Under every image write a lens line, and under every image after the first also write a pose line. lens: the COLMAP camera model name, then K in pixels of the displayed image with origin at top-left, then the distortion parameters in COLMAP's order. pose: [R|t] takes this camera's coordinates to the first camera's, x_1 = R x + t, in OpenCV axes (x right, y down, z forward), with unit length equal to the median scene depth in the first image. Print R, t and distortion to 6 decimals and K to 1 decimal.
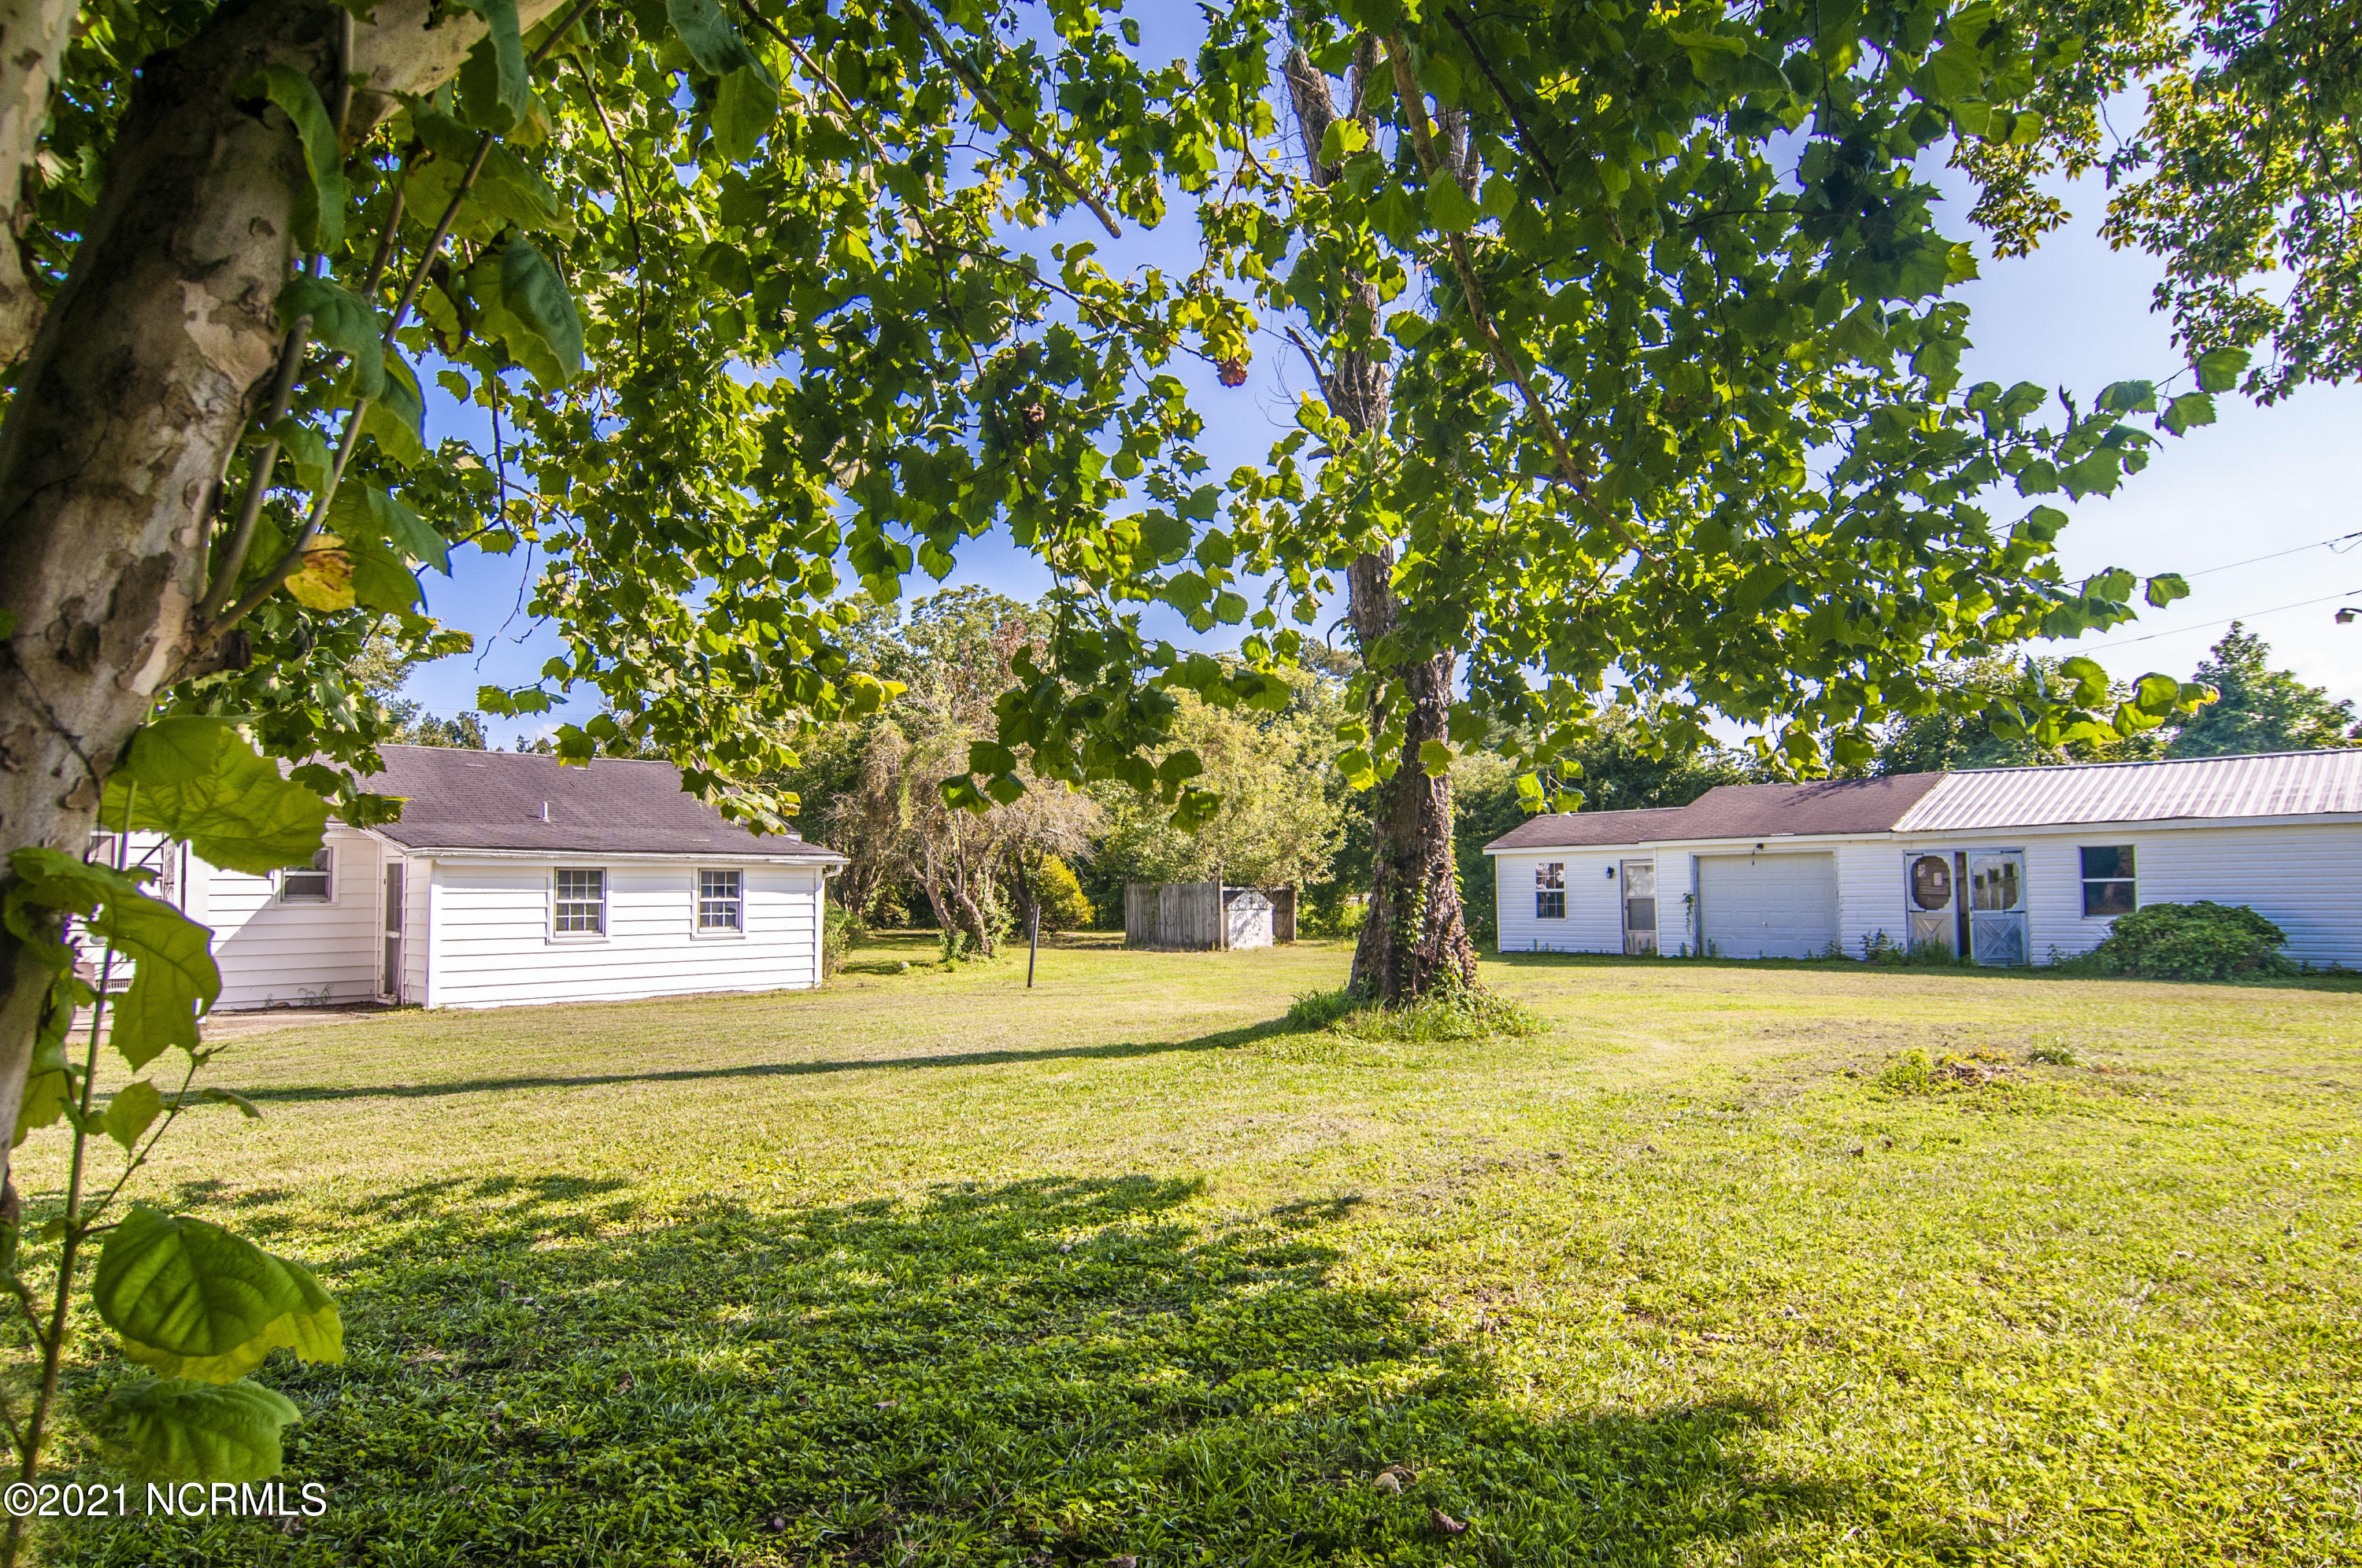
lens RADIAL K [[1308.1, 0, 1180.3], [0, 1308.1, 782.9], [0, 0, 1]] dist [-0.007223, -0.004608]
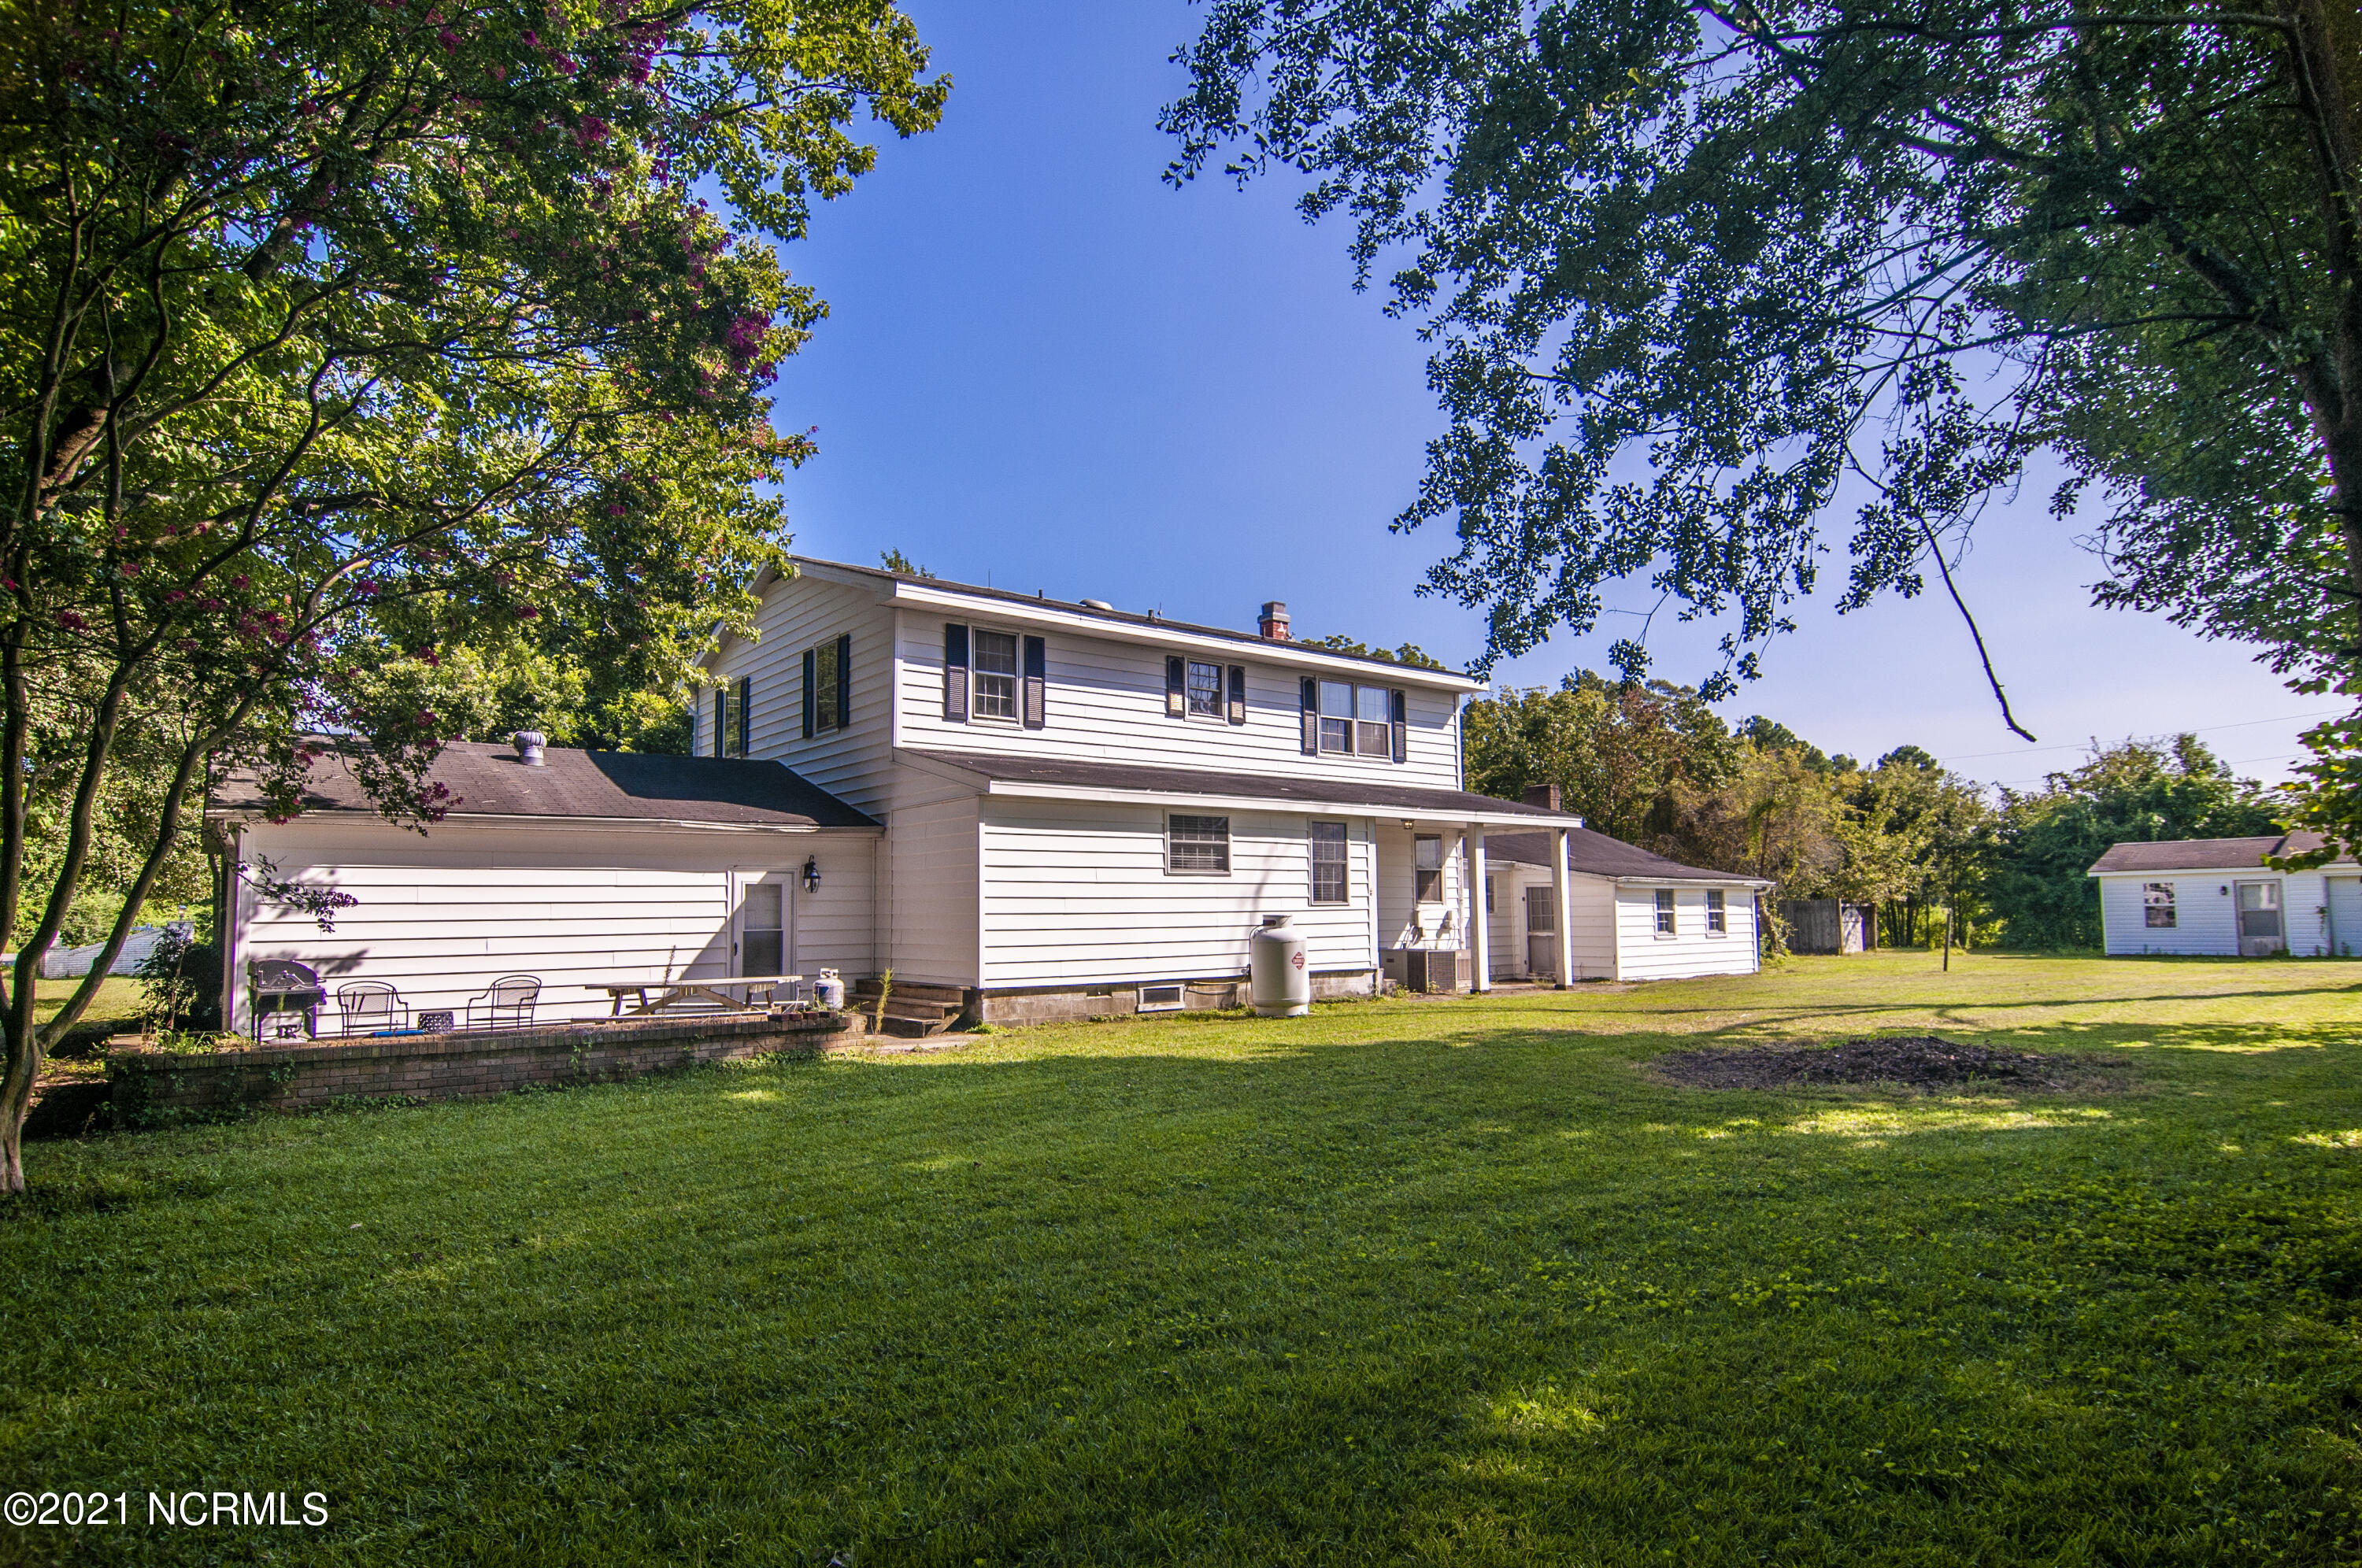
lens RADIAL K [[1308.1, 0, 1178.4], [0, 1308.1, 798.8], [0, 0, 1]] dist [-0.007223, -0.004608]
pose [[0.995565, -0.009907, -0.093558, -0.671101], [0.009468, 0.999942, -0.005131, -0.026819], [0.093604, 0.004222, 0.995601, -0.406044]]
